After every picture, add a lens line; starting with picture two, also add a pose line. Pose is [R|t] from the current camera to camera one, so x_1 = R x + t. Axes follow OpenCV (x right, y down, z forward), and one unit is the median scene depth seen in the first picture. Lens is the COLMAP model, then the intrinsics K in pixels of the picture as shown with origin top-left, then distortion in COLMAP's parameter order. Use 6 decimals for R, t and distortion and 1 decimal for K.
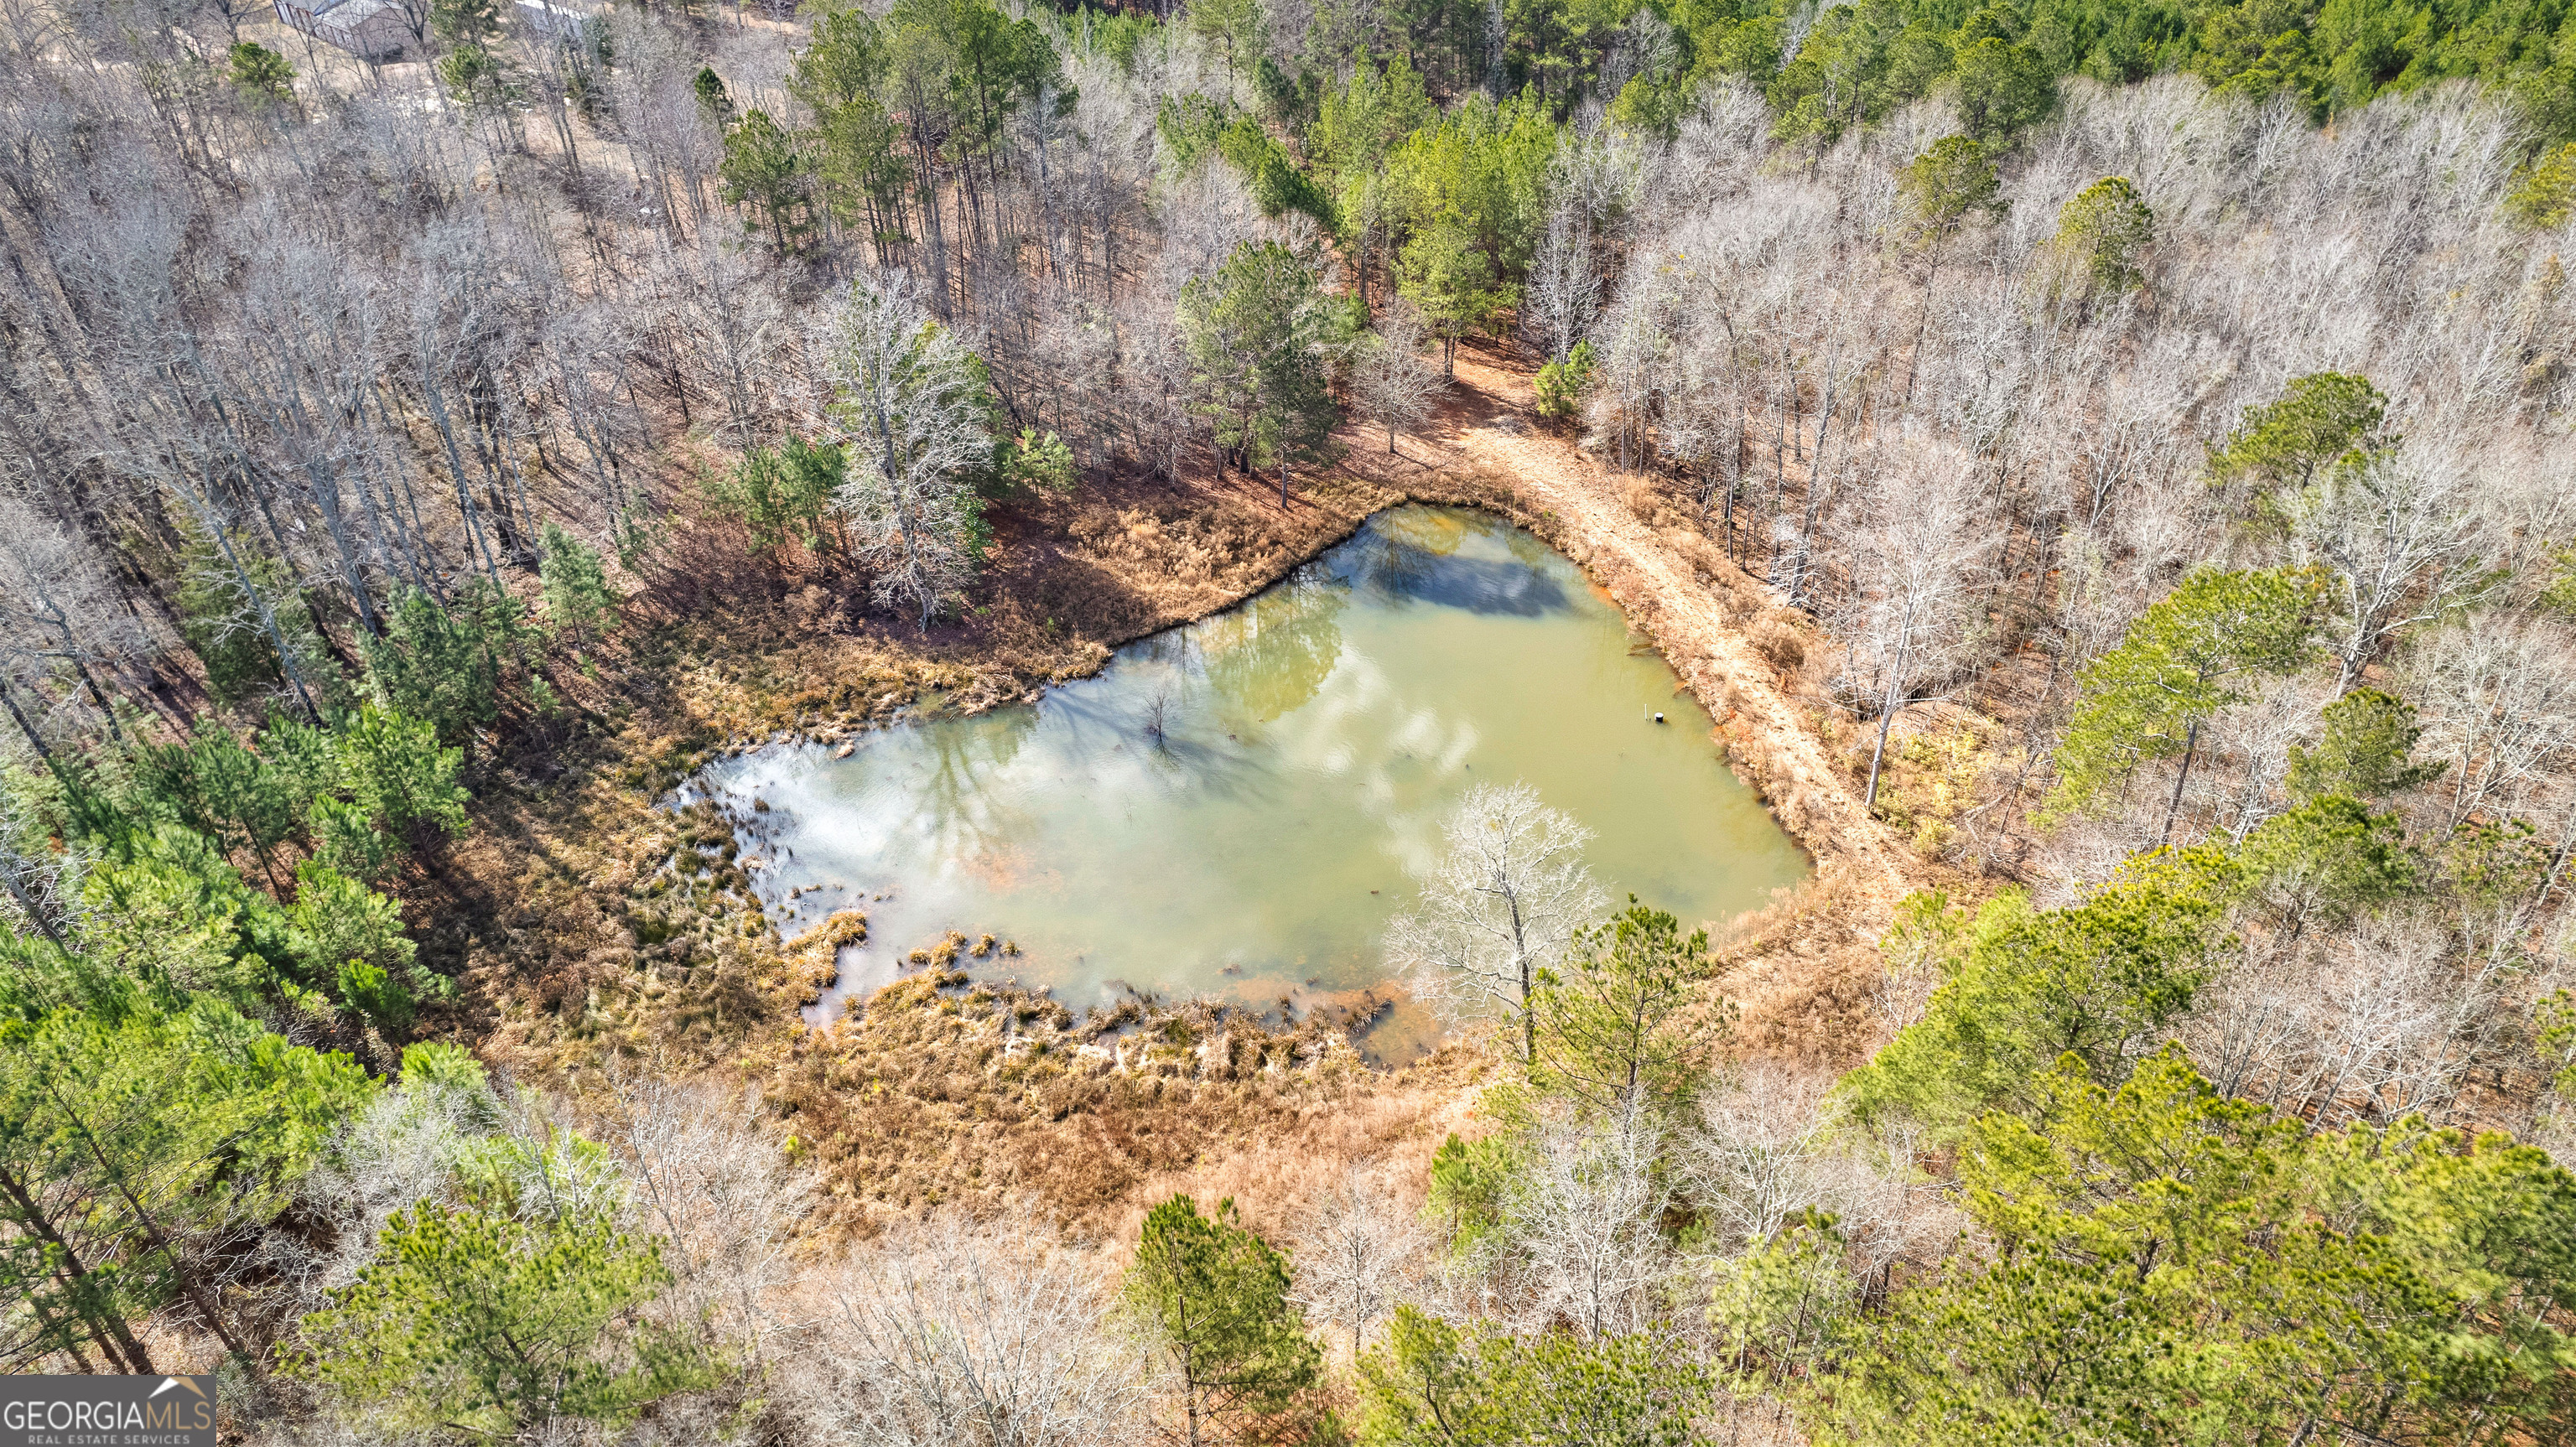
lens RADIAL K [[1647.5, 0, 1288.0], [0, 1647.5, 723.5], [0, 0, 1]] dist [-0.084415, 0.078523]
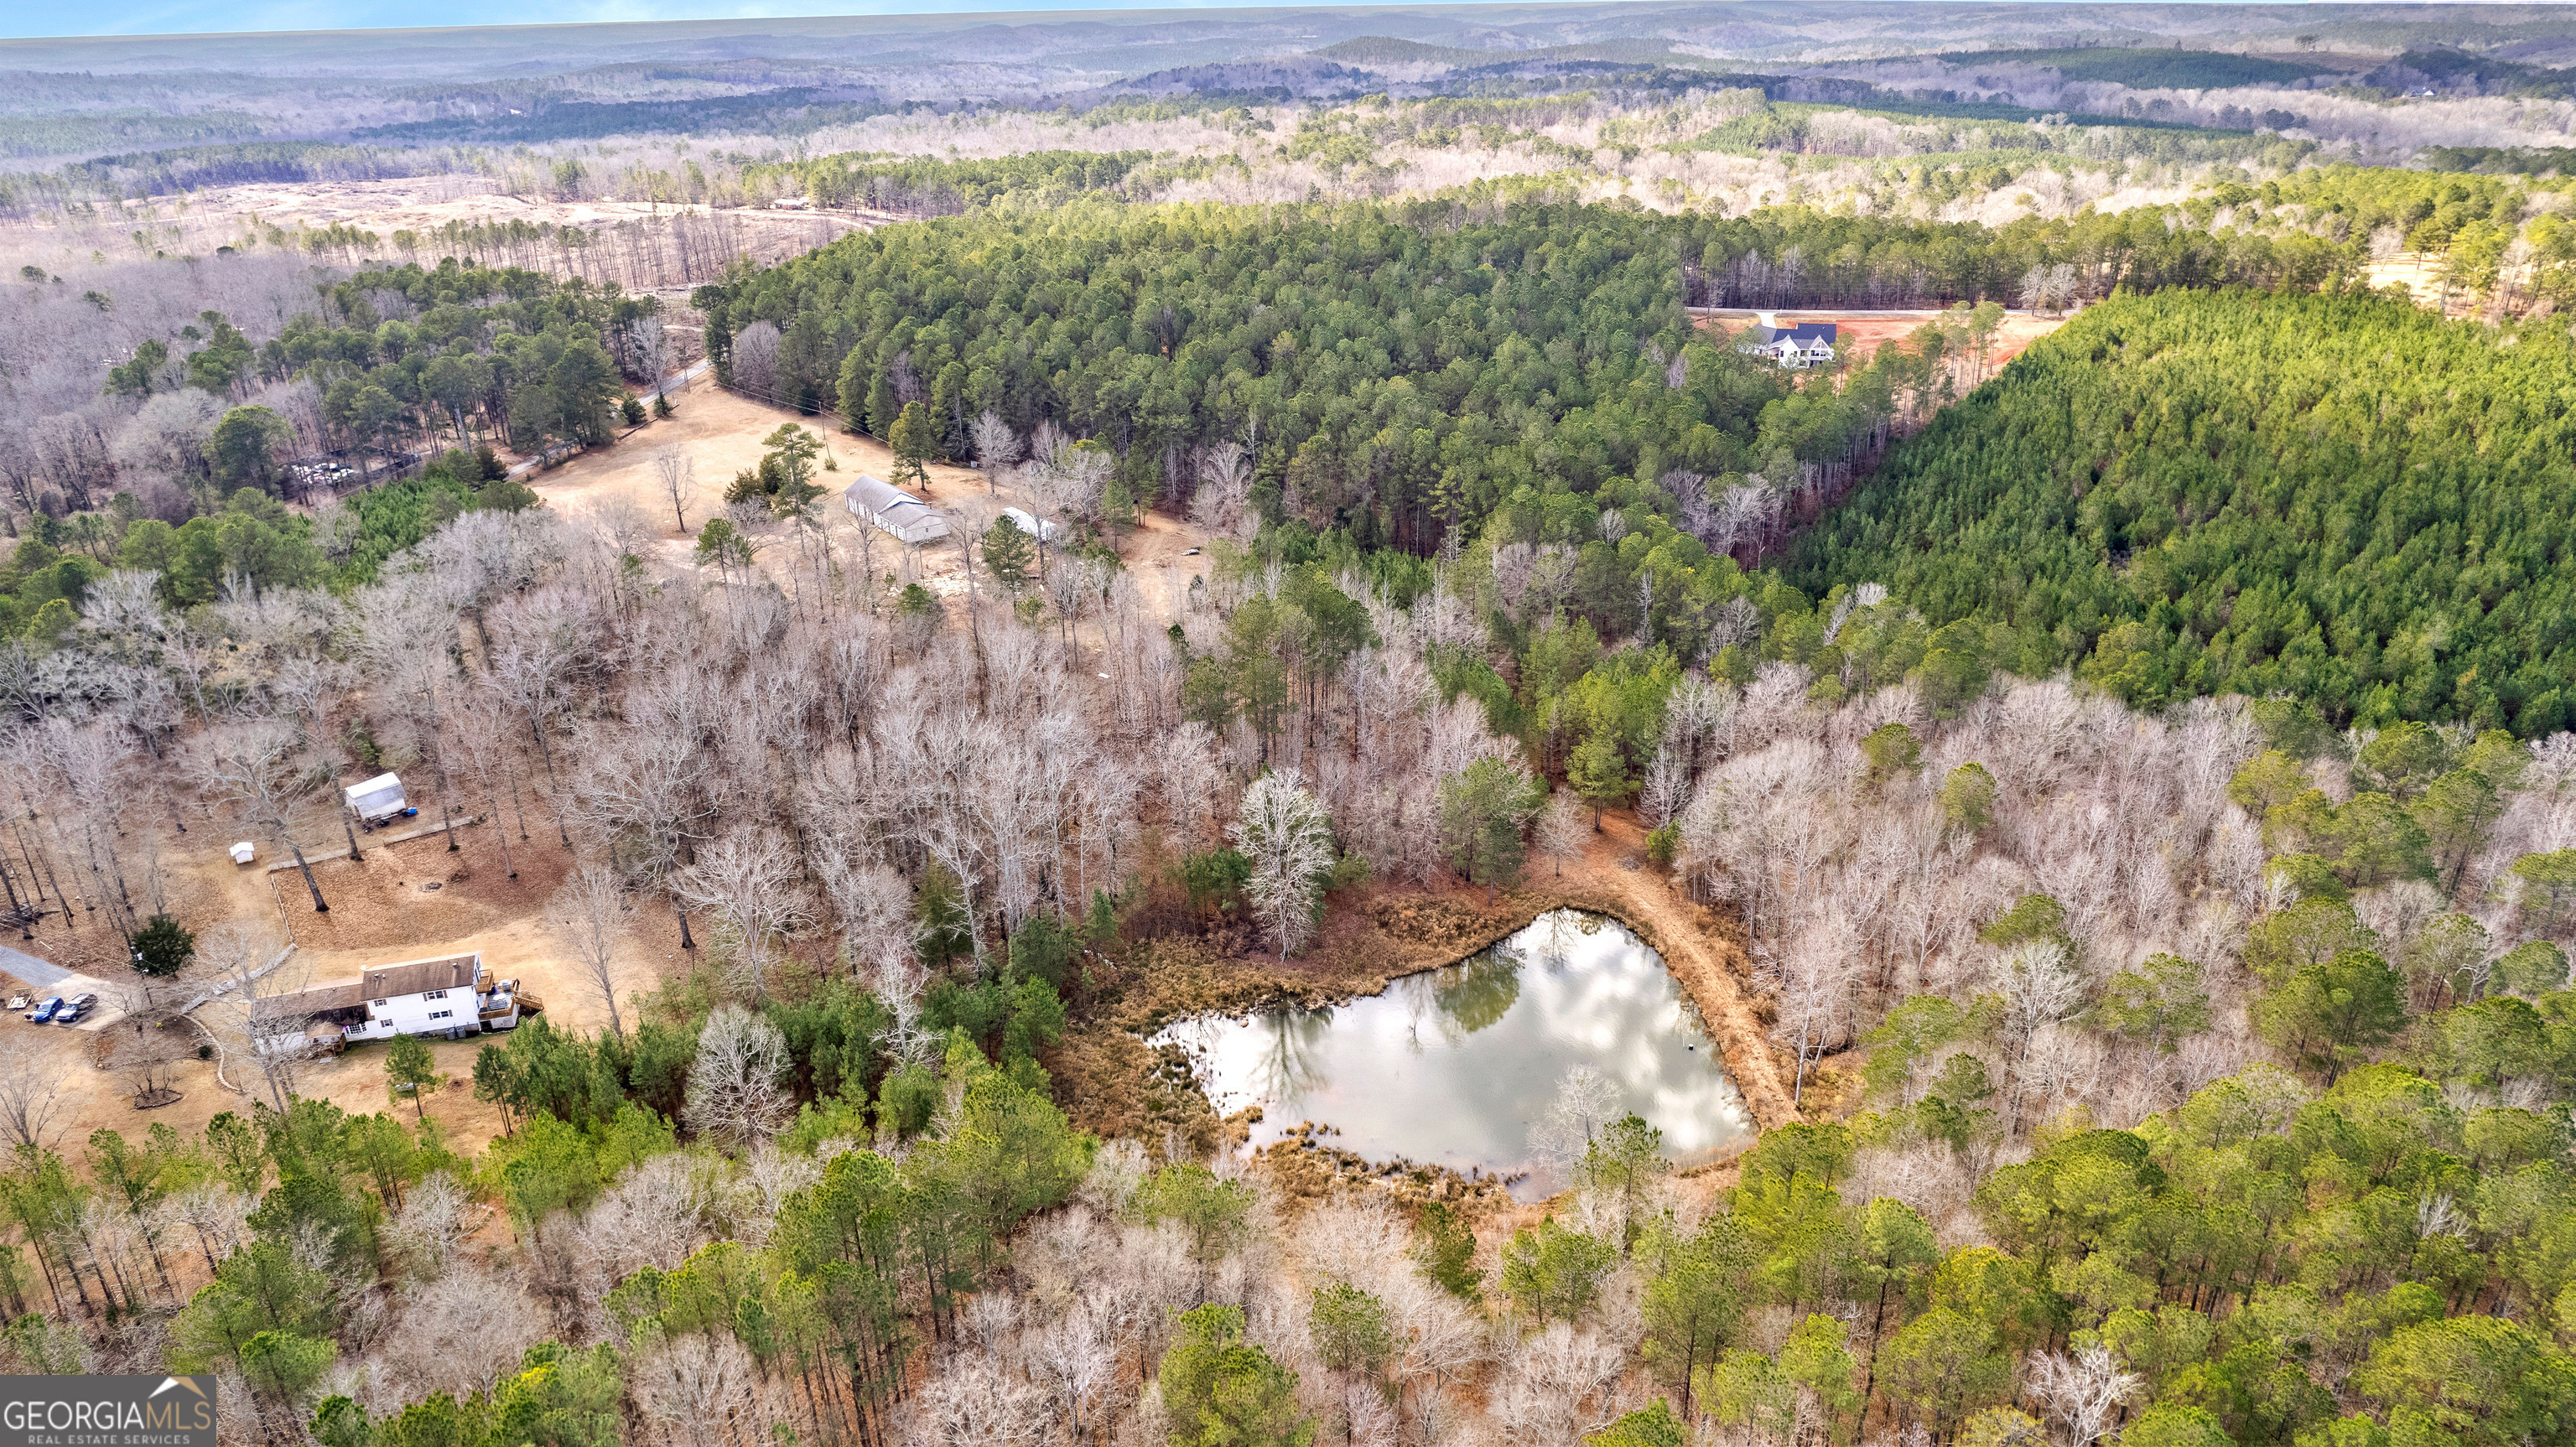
lens RADIAL K [[1602.6, 0, 1288.0], [0, 1602.6, 723.5], [0, 0, 1]] dist [-0.004126, -0.063239]
pose [[0.989536, 0.070556, -0.125856, -0.016481], [-0.093963, 0.977078, -0.191024, 0.026902], [0.109493, 0.200851, 0.973484, -0.824578]]
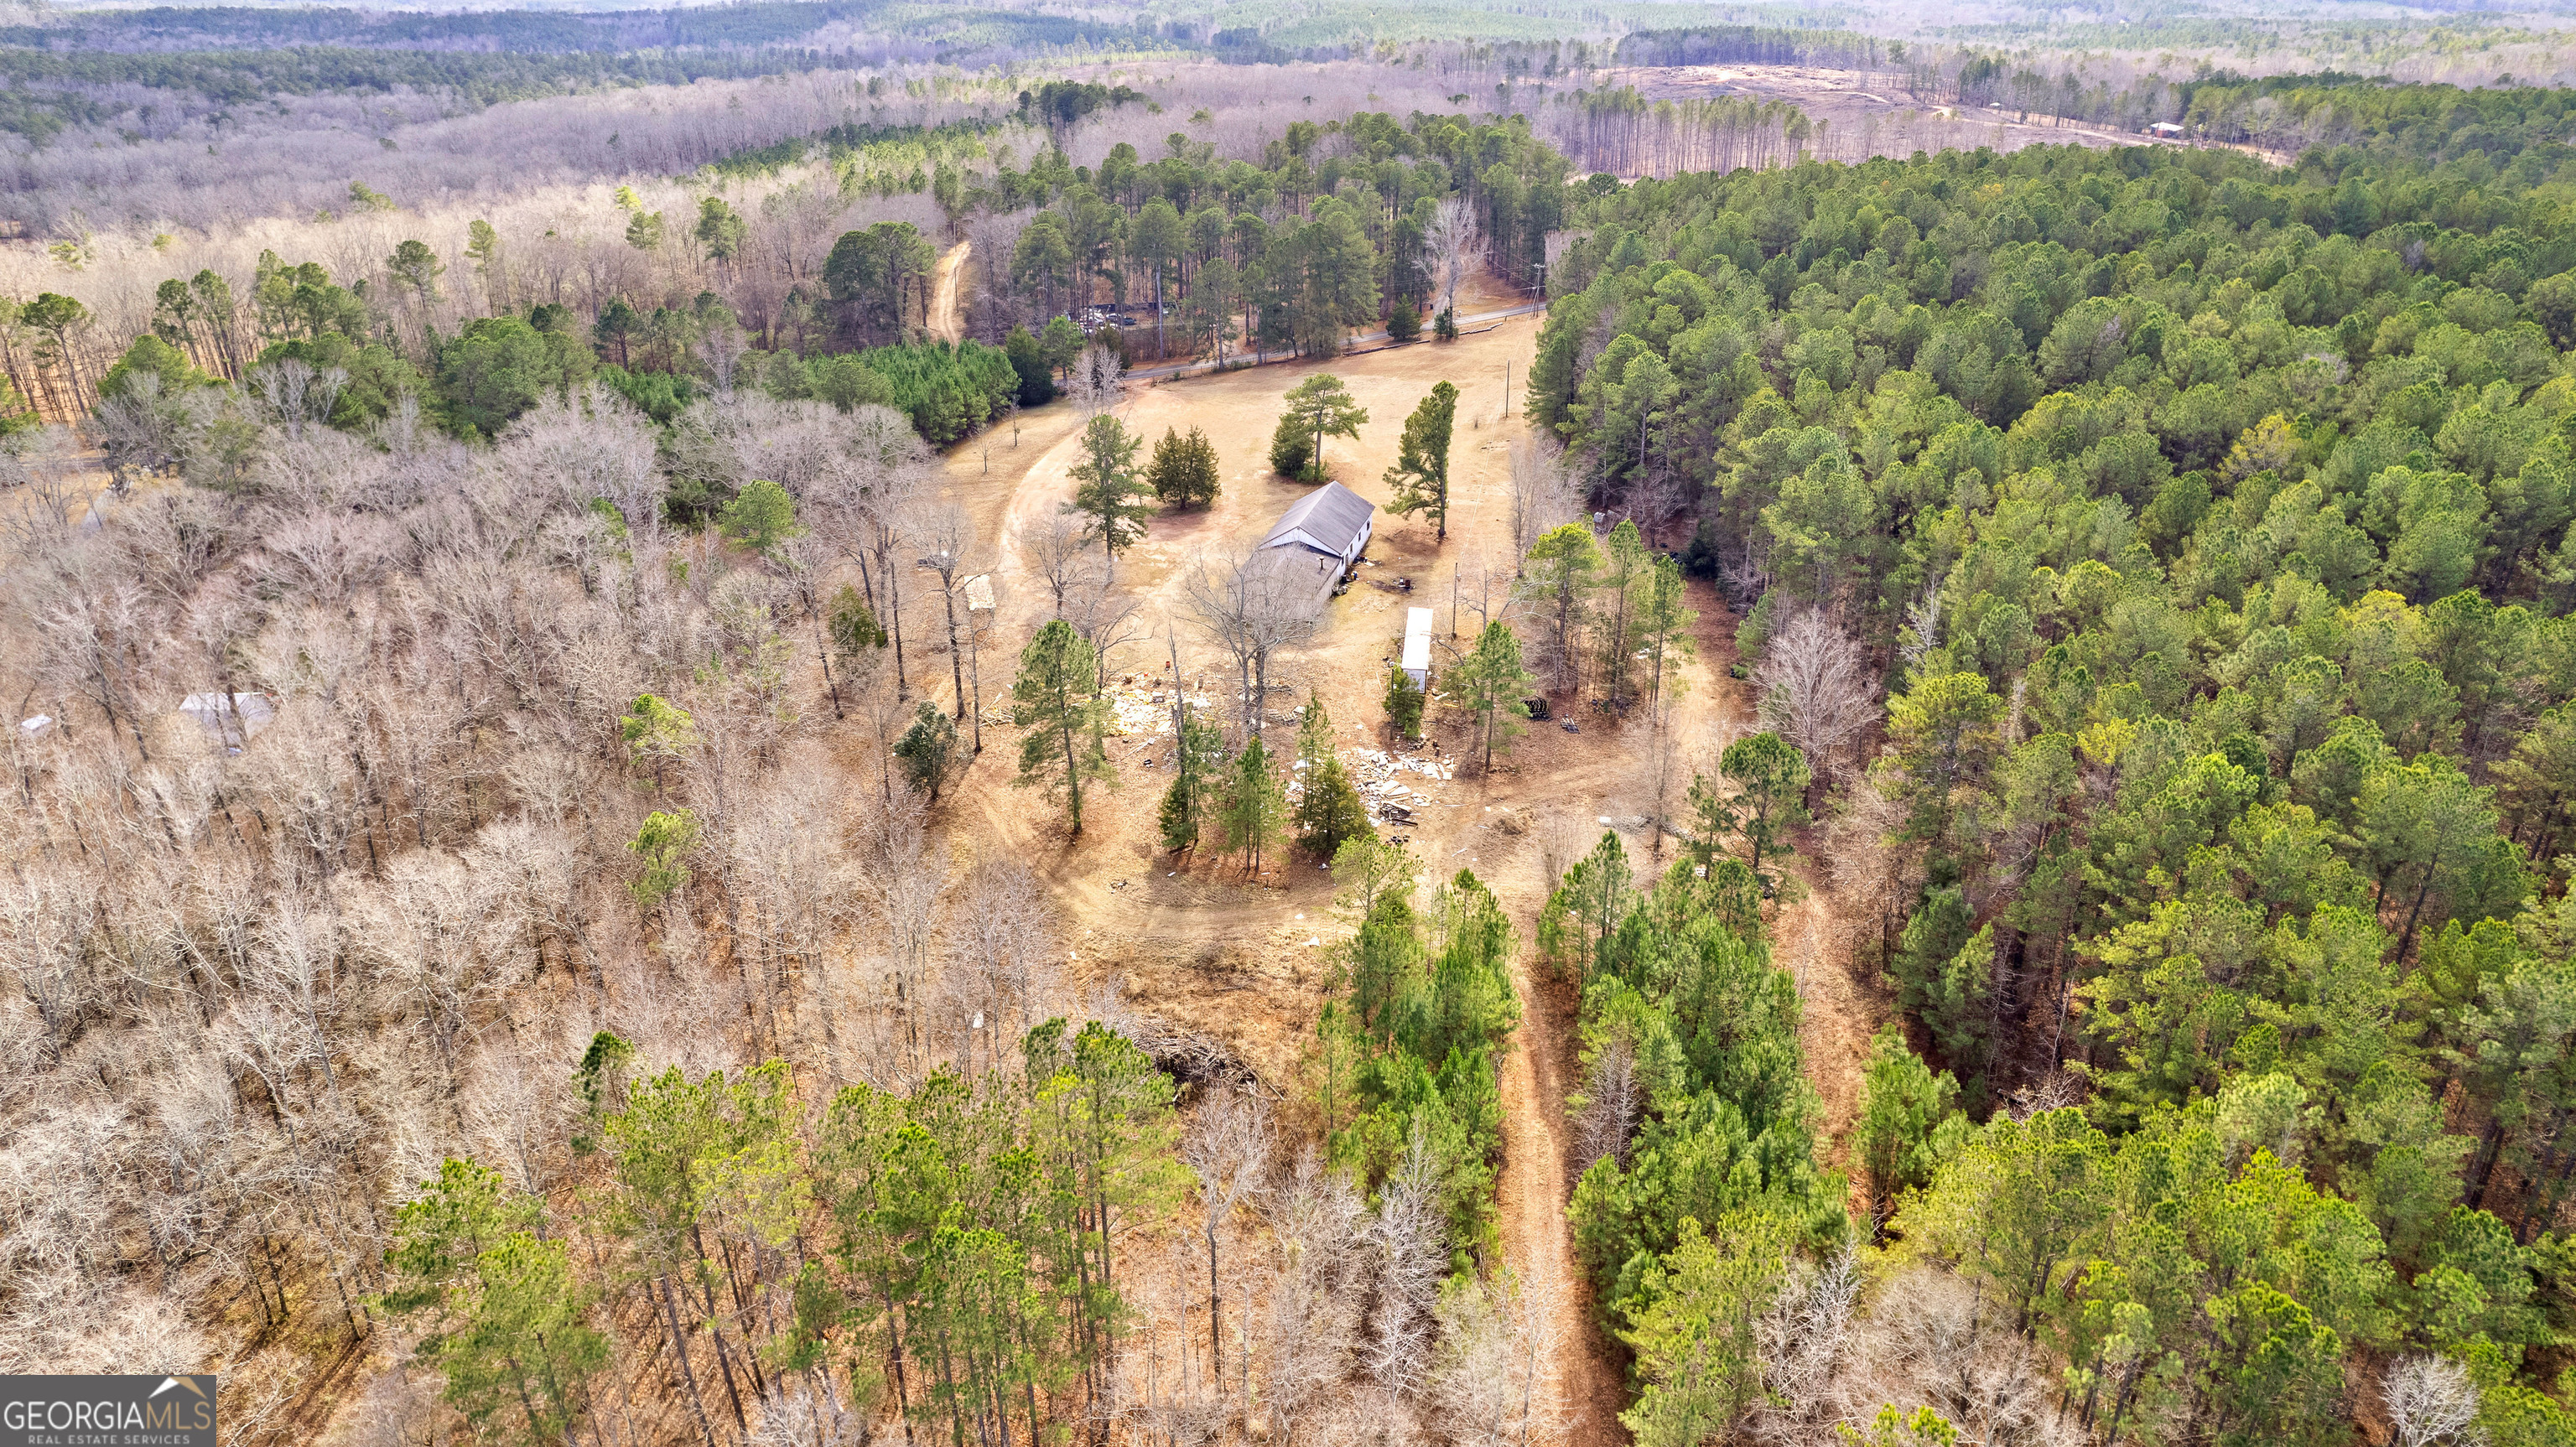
lens RADIAL K [[1647.5, 0, 1288.0], [0, 1647.5, 723.5], [0, 0, 1]] dist [-0.084415, 0.078523]
pose [[0.494167, 0.398067, -0.772879, 0.322636], [-0.515100, 0.850228, 0.108557, -0.939218], [0.700336, 0.344465, 0.625199, 0.943986]]
